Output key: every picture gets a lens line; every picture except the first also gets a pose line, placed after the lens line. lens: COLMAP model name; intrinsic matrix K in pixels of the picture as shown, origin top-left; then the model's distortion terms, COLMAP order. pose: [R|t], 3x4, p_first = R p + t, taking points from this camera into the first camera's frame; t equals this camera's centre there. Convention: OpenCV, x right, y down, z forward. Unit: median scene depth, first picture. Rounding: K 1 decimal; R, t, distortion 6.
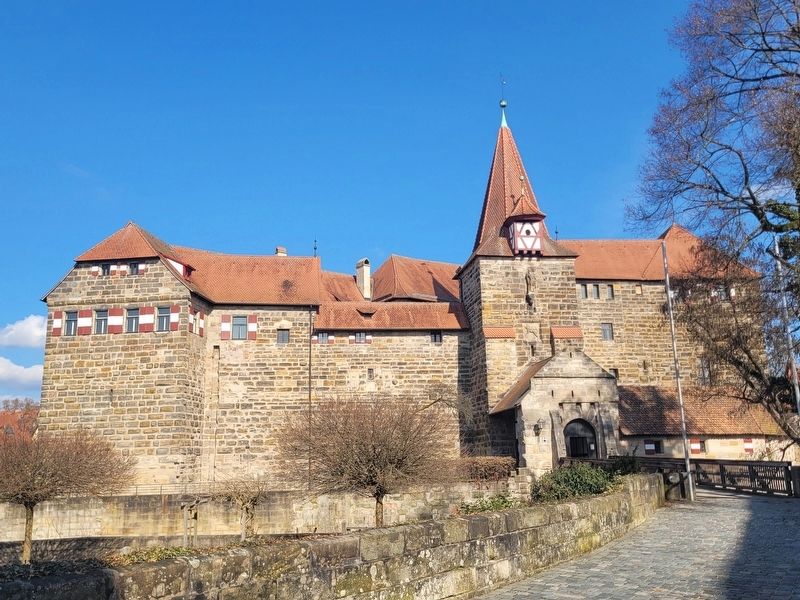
lens RADIAL K [[776.9, 0, 400.0], [0, 776.9, 300.0], [0, 0, 1]] dist [0.025565, 0.009102]
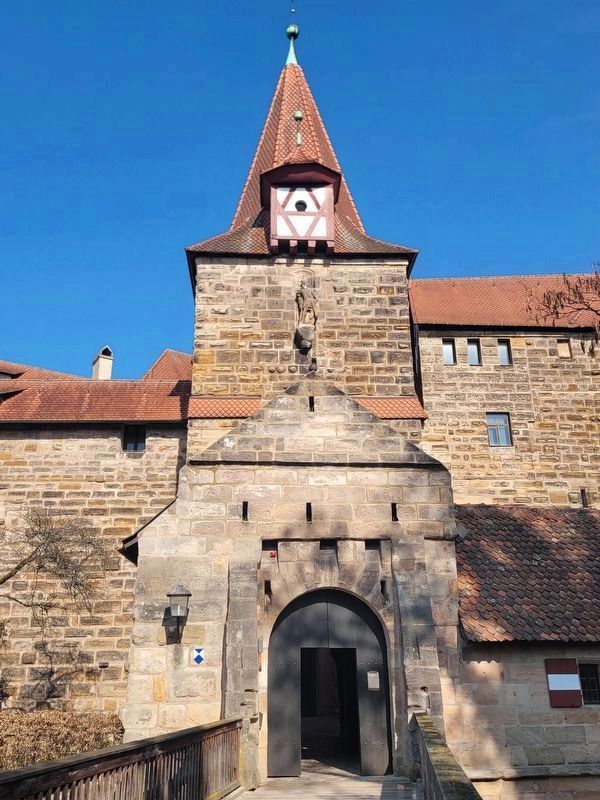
lens RADIAL K [[776.9, 0, 300.0], [0, 776.9, 400.0], [0, 0, 1]] dist [0.025565, 0.009102]
pose [[0.994209, -0.029455, -0.103348, 0.209459], [0.013330, 0.988078, -0.153375, 0.102466], [0.106634, 0.151109, 0.982749, 0.551435]]
